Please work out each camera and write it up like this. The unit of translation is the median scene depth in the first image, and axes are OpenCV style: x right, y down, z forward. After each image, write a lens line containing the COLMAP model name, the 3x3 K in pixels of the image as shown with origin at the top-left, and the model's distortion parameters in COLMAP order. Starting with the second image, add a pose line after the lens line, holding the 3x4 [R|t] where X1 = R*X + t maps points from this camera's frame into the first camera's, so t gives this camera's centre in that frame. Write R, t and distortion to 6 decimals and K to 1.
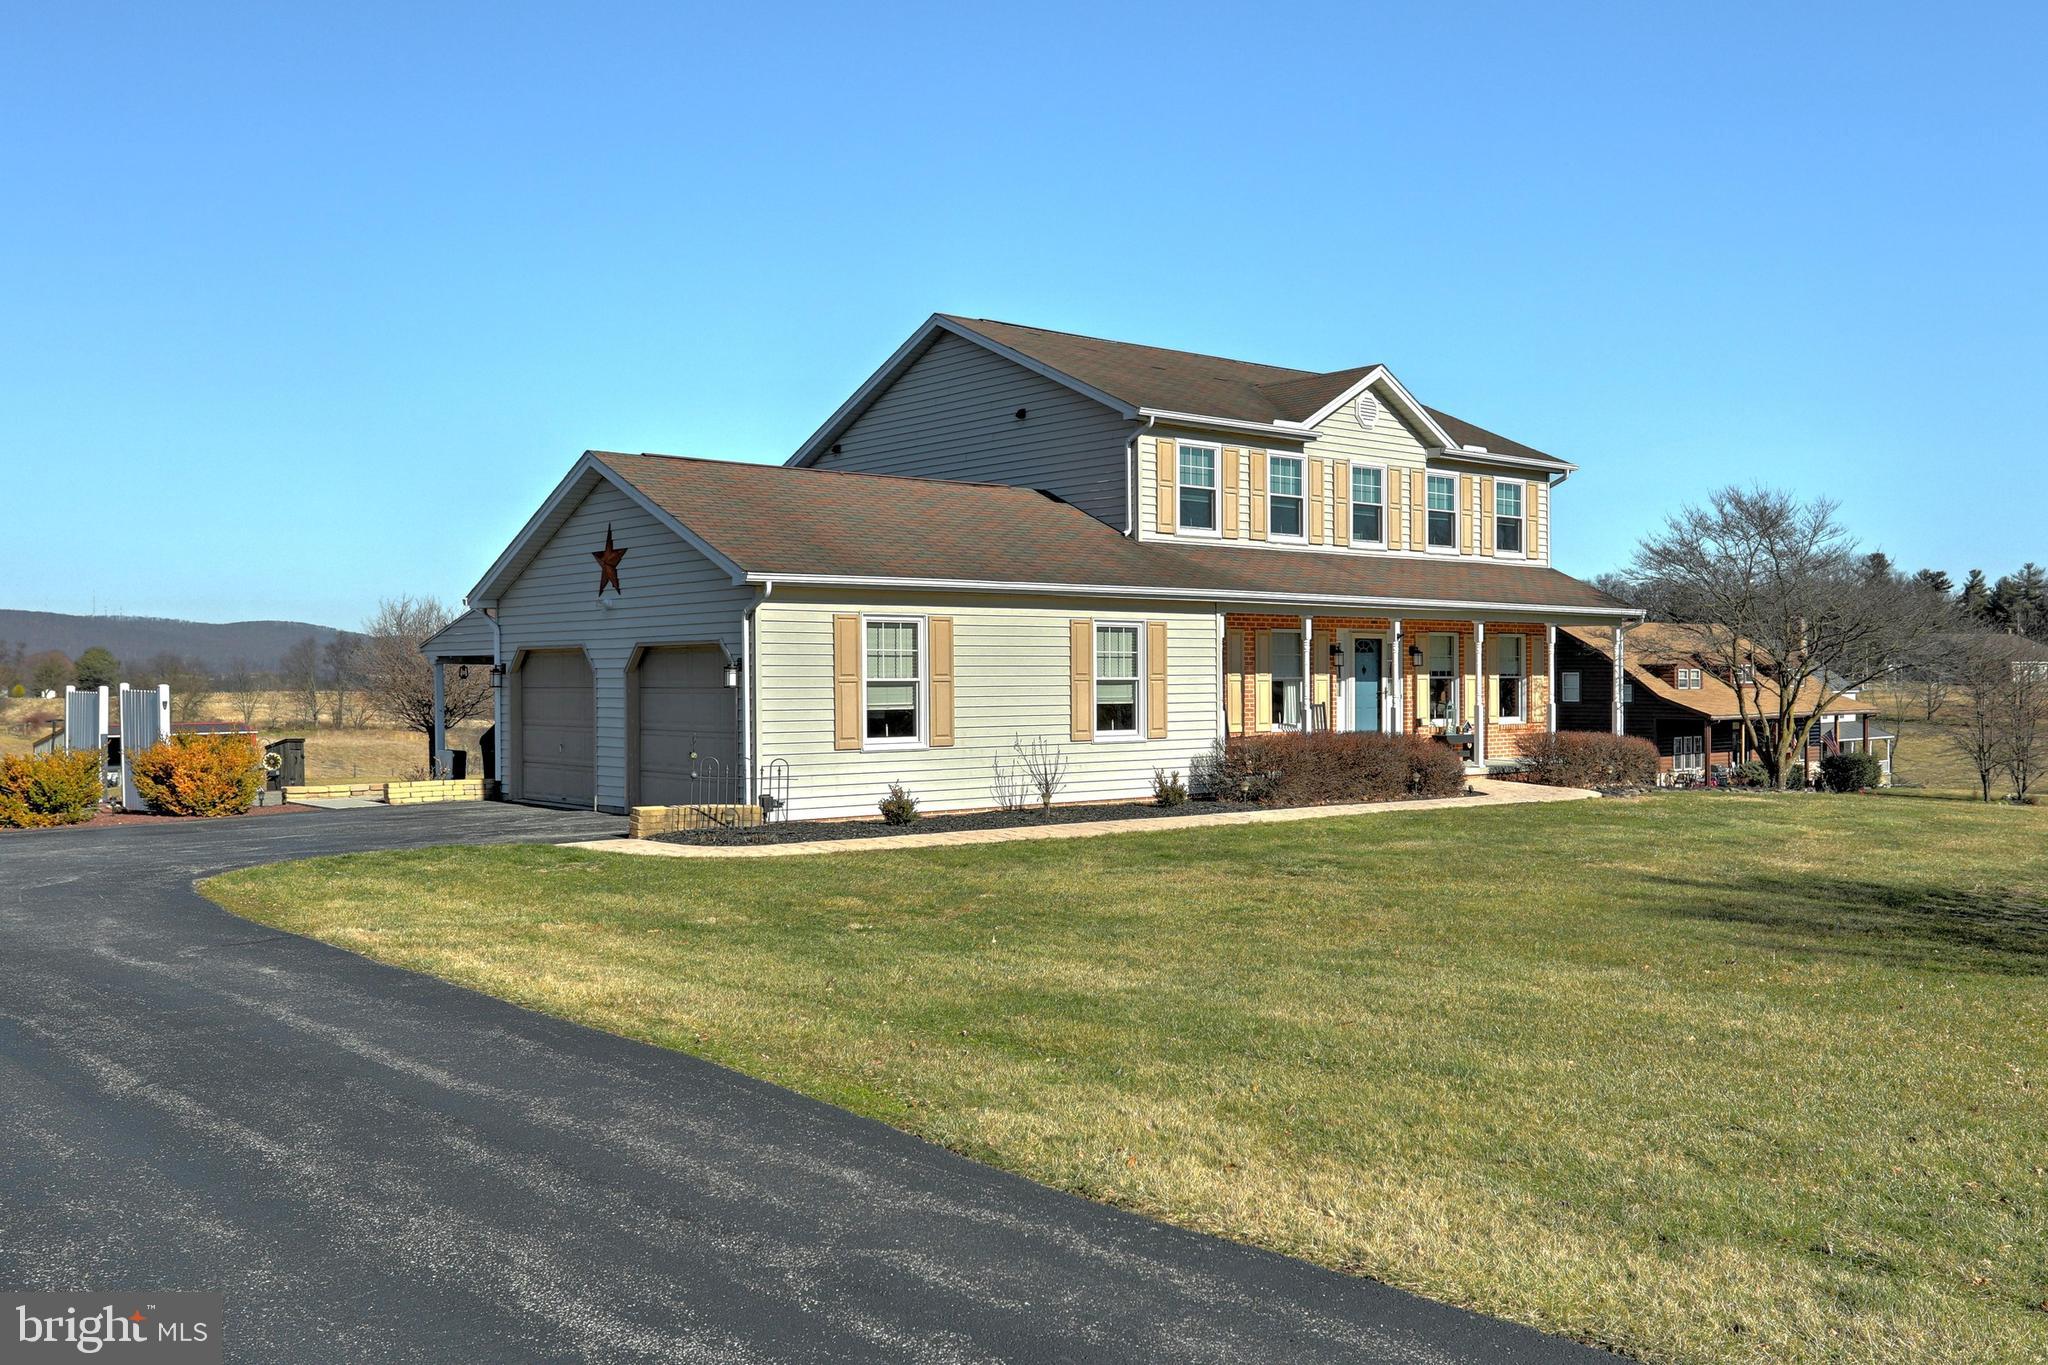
lens RADIAL K [[1766.7, 0, 1027.8], [0, 1766.7, 681.5], [0, 0, 1]] dist [0.001962, 0.005458]
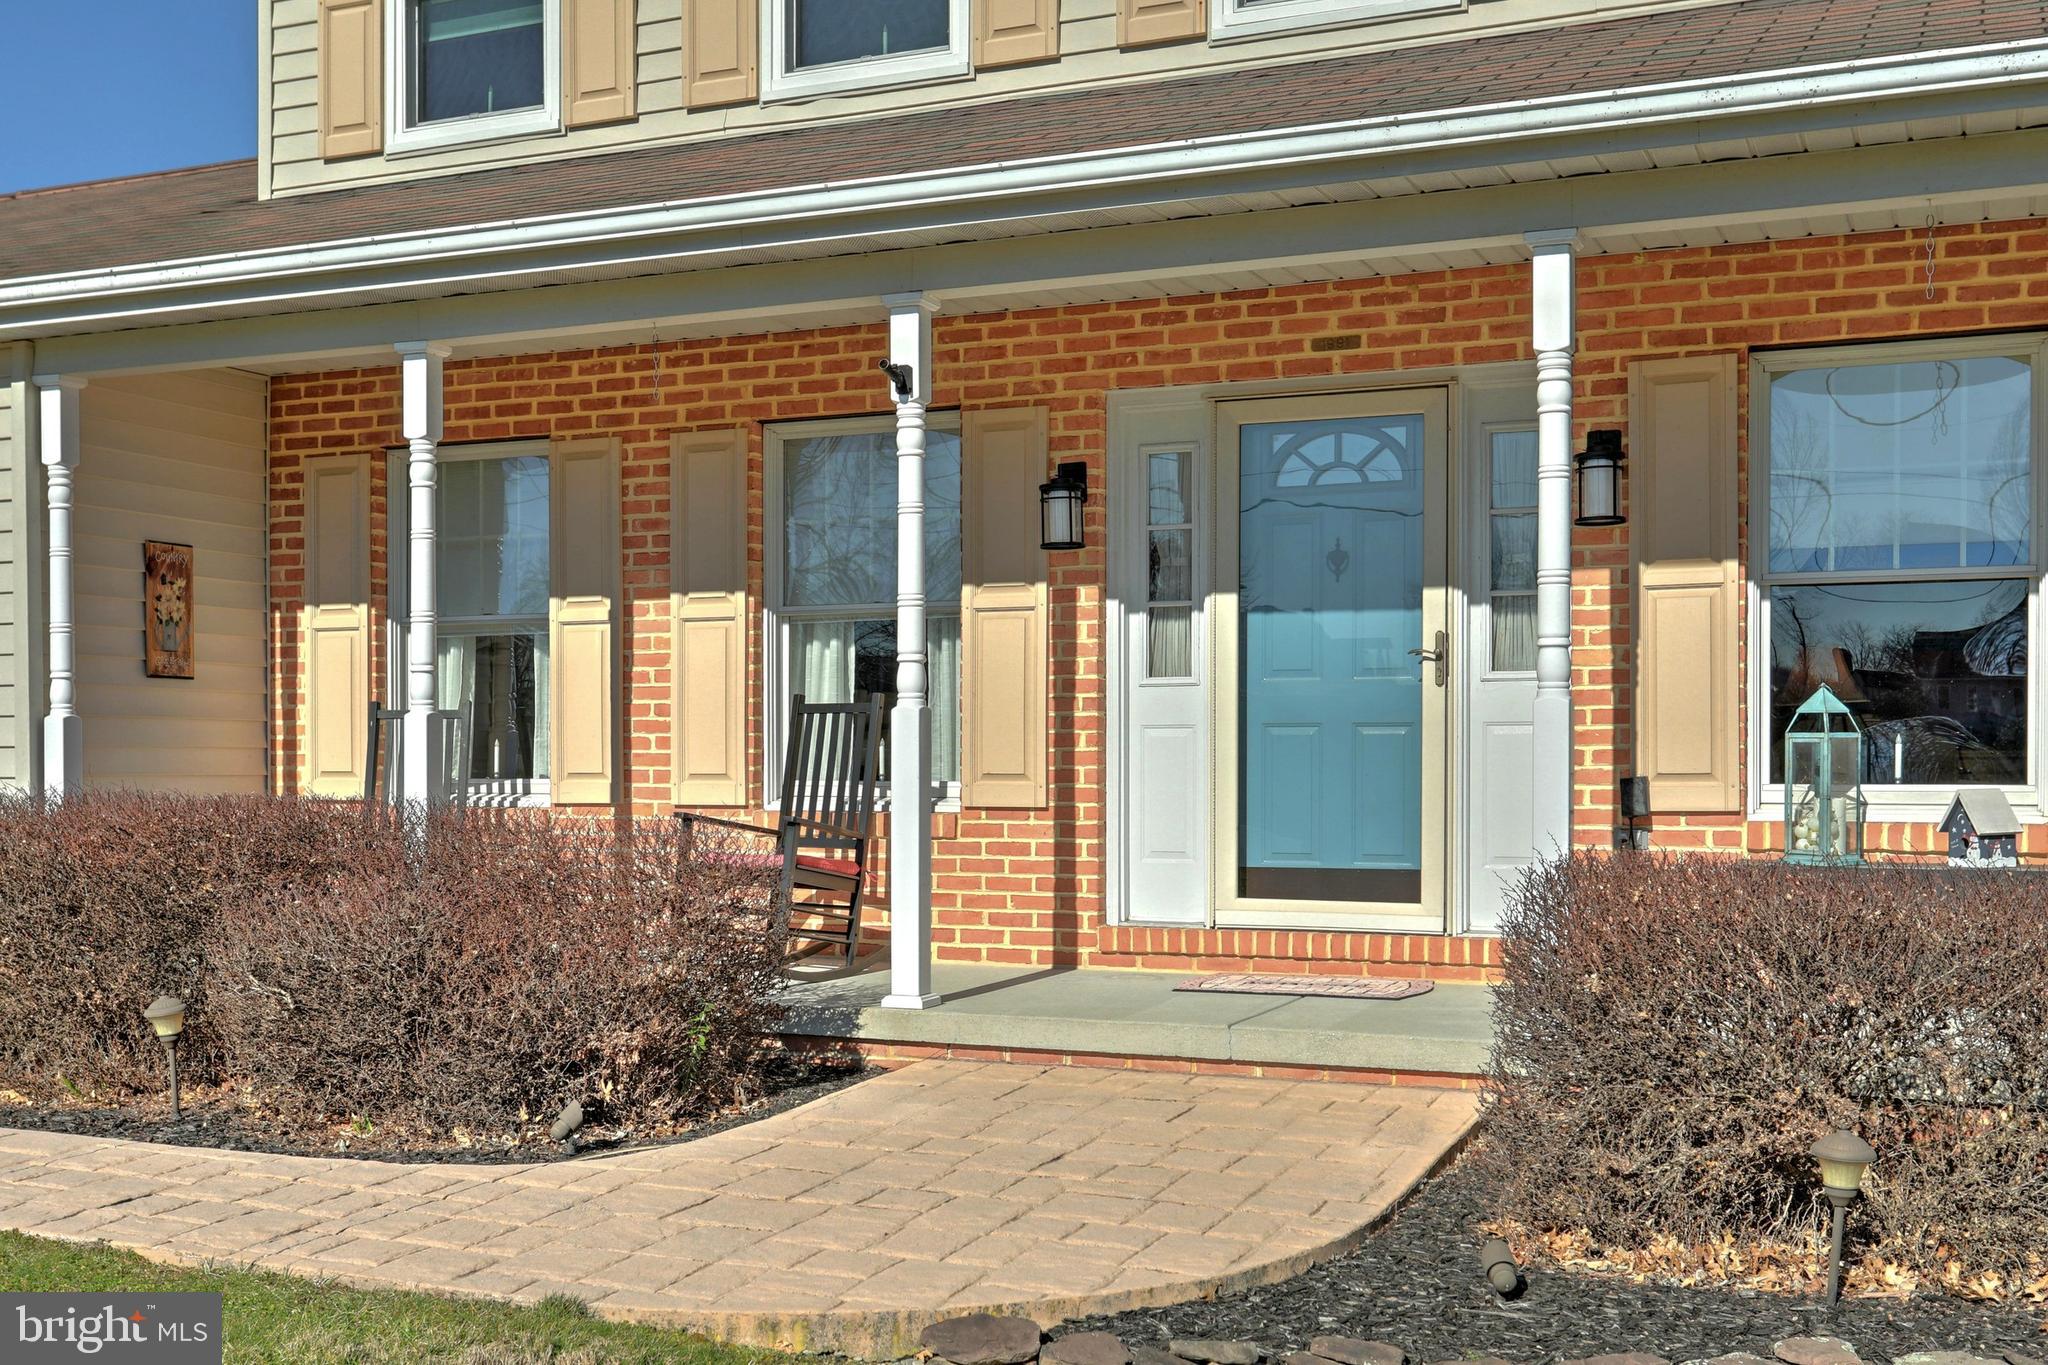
lens RADIAL K [[1951.7, 0, 1023.8], [0, 1951.7, 687.2], [0, 0, 1]] dist [-0.011409, 0.000000]
pose [[0.478269, -0.004211, -0.878203, 0.422774], [0.008761, 0.999962, -0.000024, 0.010528], [0.878170, -0.007683, 0.478288, 0.908567]]
